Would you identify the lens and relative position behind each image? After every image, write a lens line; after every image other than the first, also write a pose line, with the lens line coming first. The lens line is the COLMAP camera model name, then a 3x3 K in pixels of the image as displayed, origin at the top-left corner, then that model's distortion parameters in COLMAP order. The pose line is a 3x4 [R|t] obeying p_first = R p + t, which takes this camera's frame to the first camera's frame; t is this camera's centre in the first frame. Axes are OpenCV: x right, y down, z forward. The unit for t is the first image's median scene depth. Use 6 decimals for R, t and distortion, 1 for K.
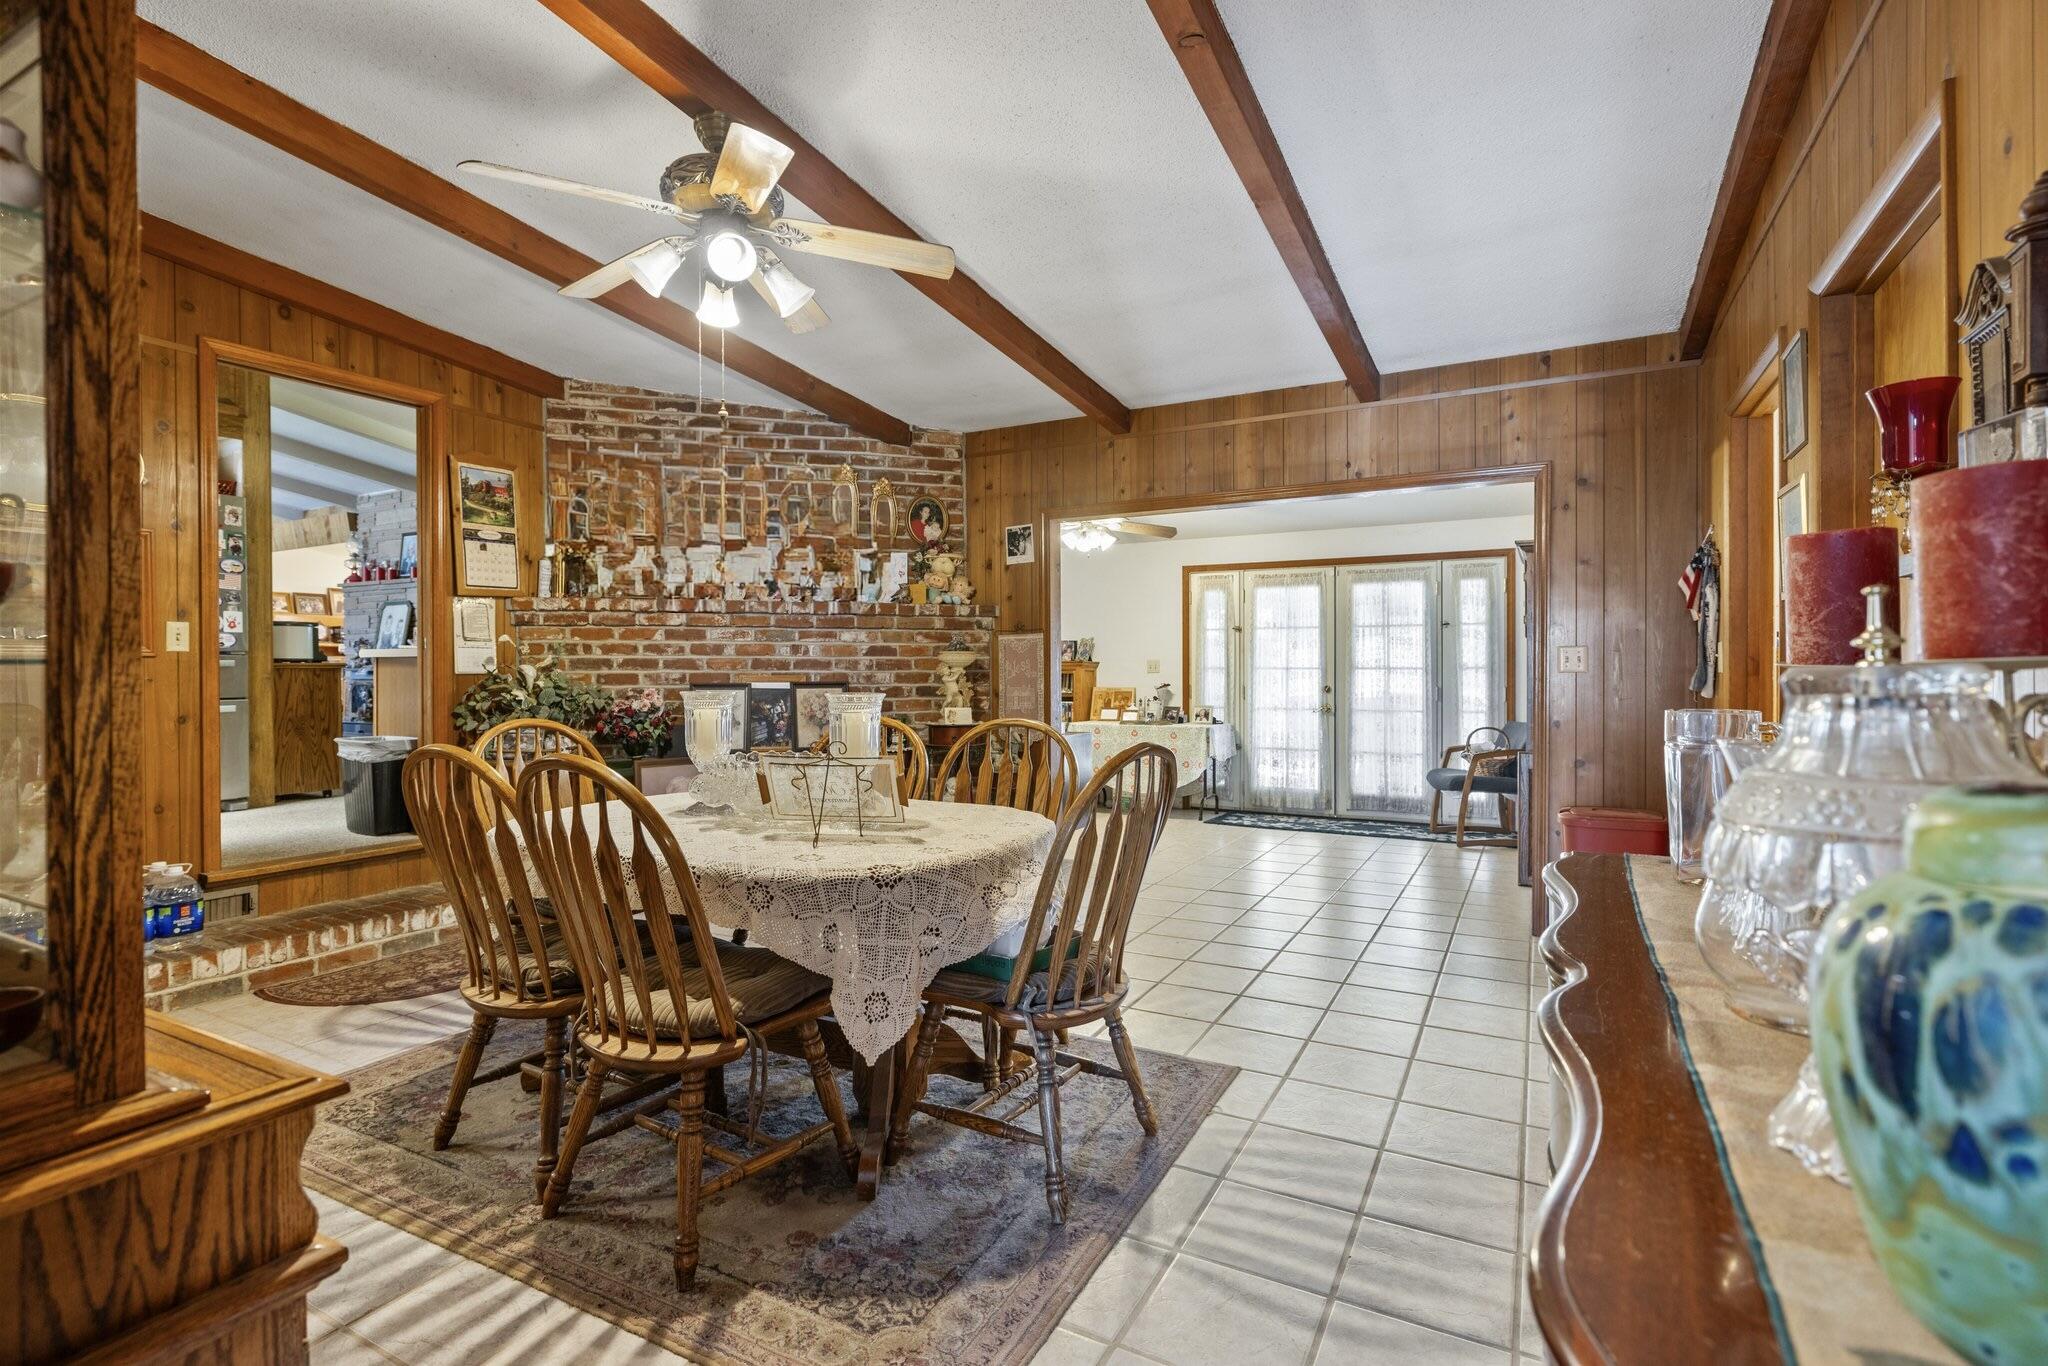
lens RADIAL K [[958.0, 0, 1037.6], [0, 958.0, 674.3], [0, 0, 1]] dist [-0.000915, -0.000958]
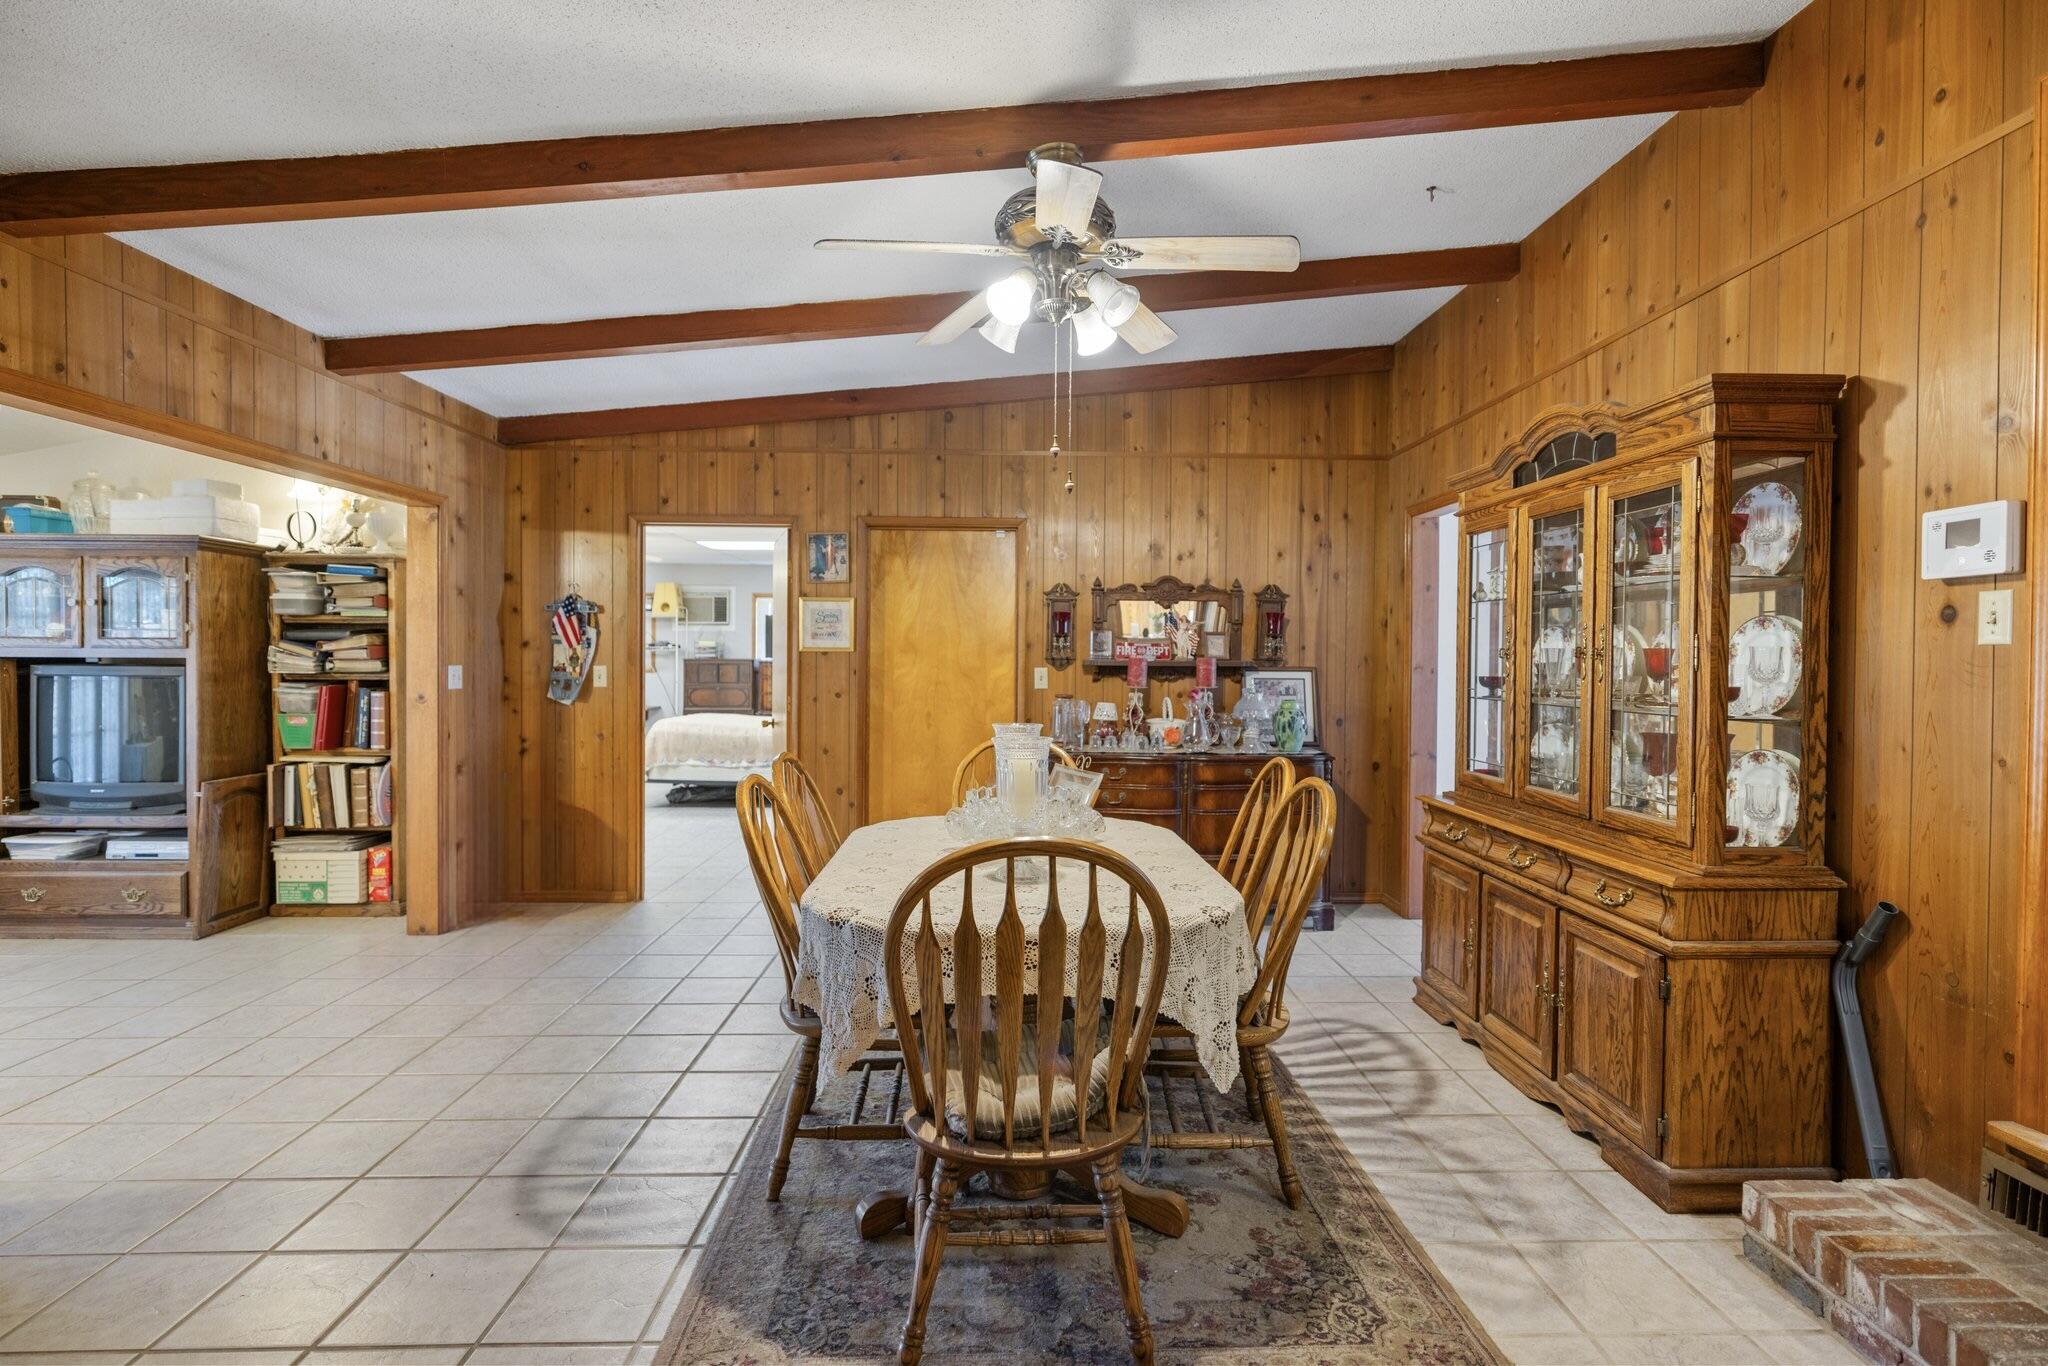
lens RADIAL K [[958.0, 0, 1026.3], [0, 958.0, 674.6], [0, 0, 1]] dist [-0.000915, -0.000958]
pose [[-0.490551, -0.013731, 0.871304, -0.599989], [-0.000509, 0.999880, 0.015471, -0.028559], [-0.871413, 0.007146, -0.490499, 0.771117]]
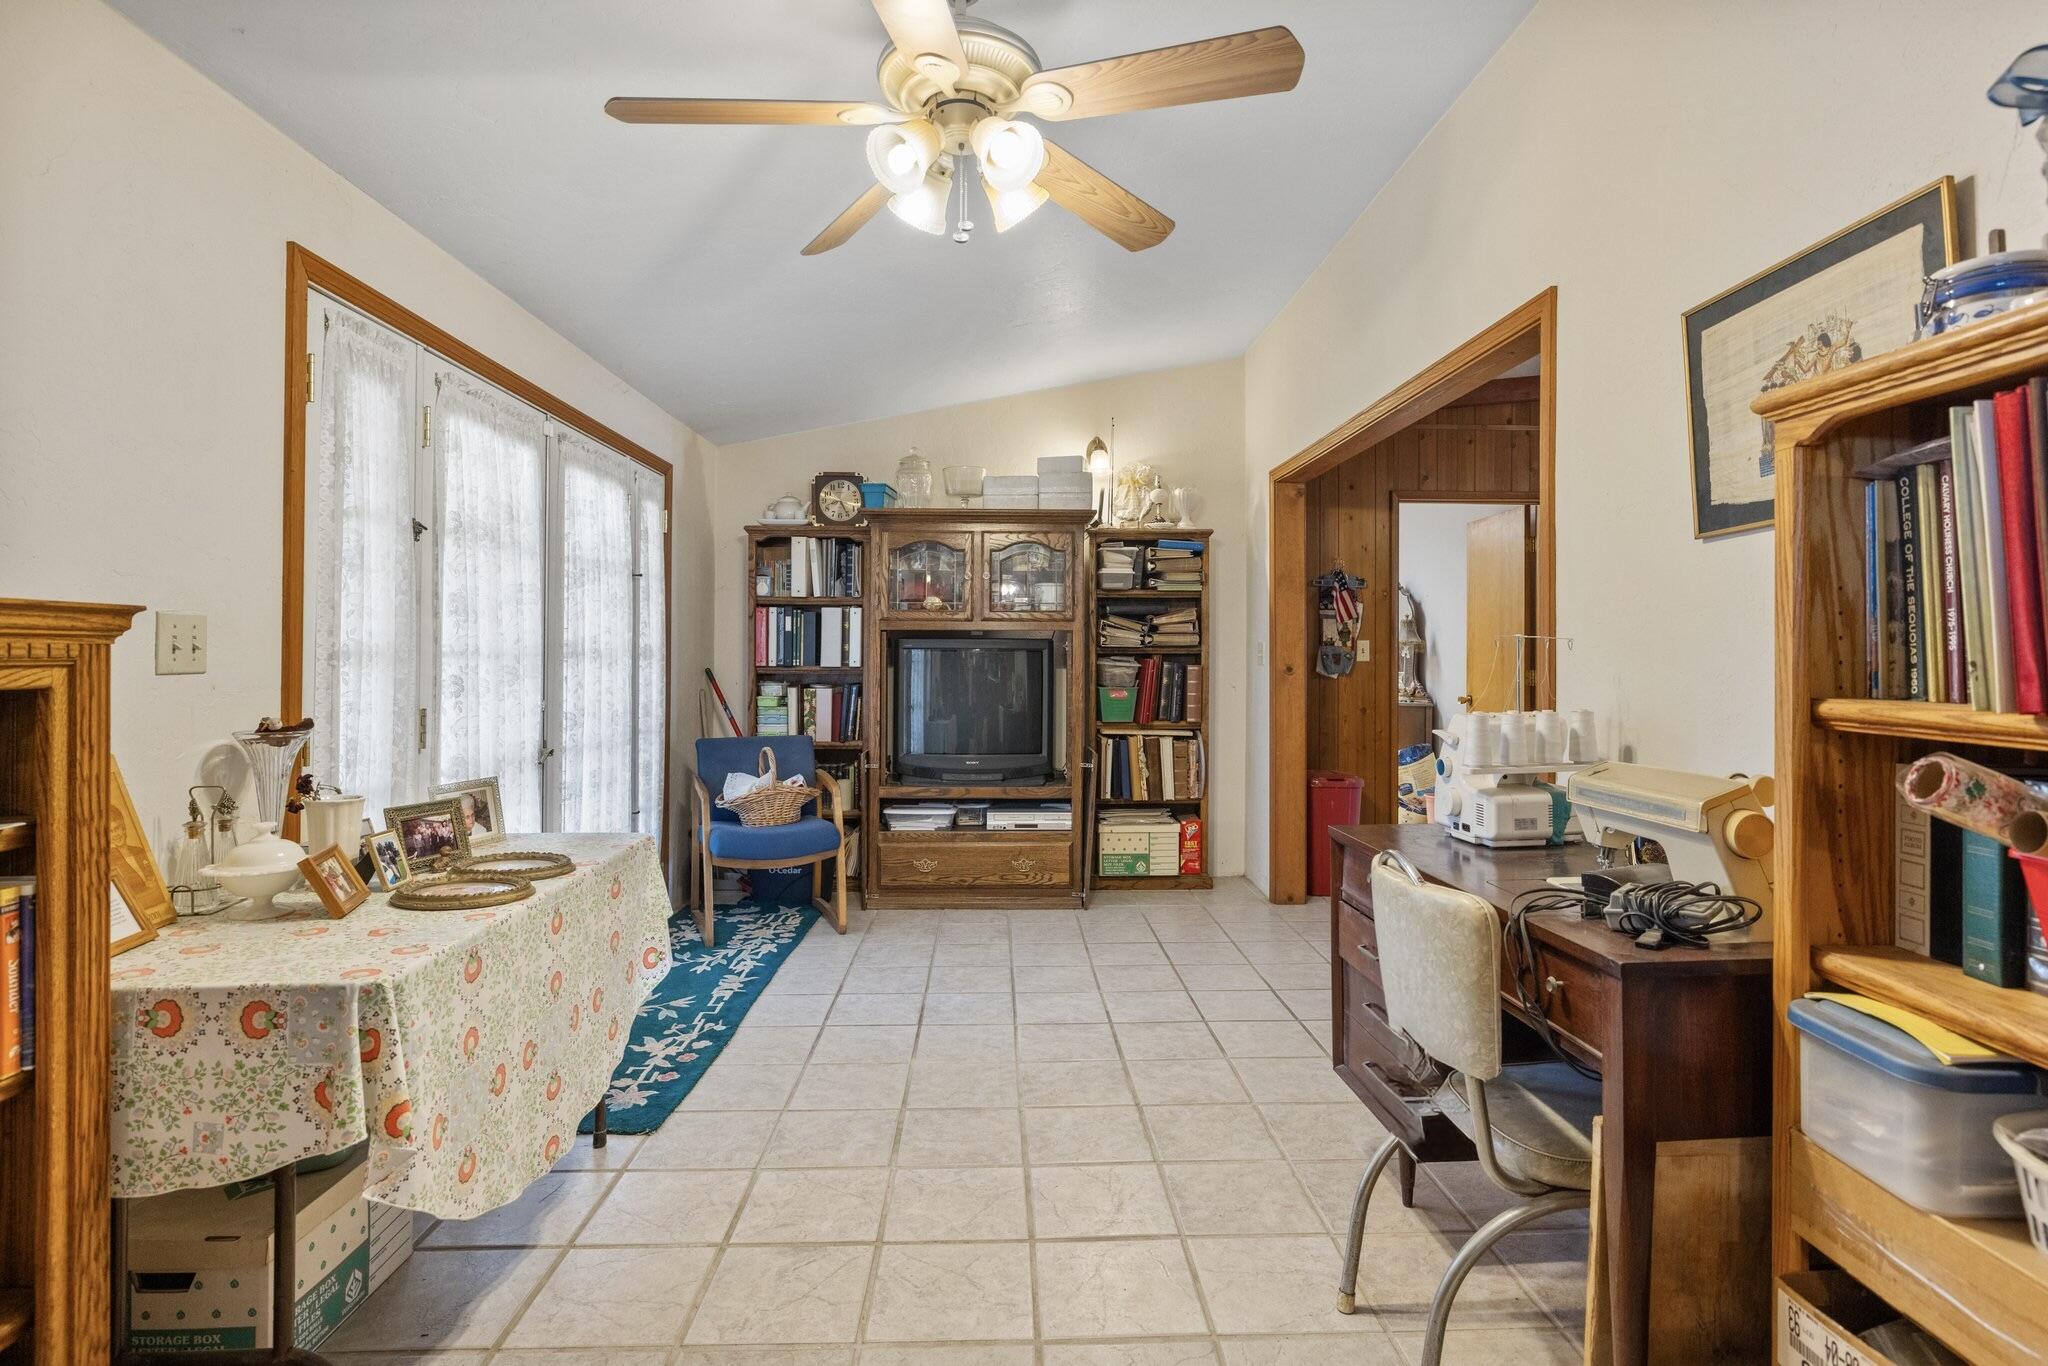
lens RADIAL K [[1026.8, 0, 1034.2], [0, 1026.8, 641.4], [0, 0, 1]] dist [0.002725, 0.000155]
pose [[-0.503460, 0.009321, 0.863968, -0.273973], [0.000252, 0.999943, -0.010642, -0.009804], [-0.864018, -0.005140, -0.503434, 1.506098]]
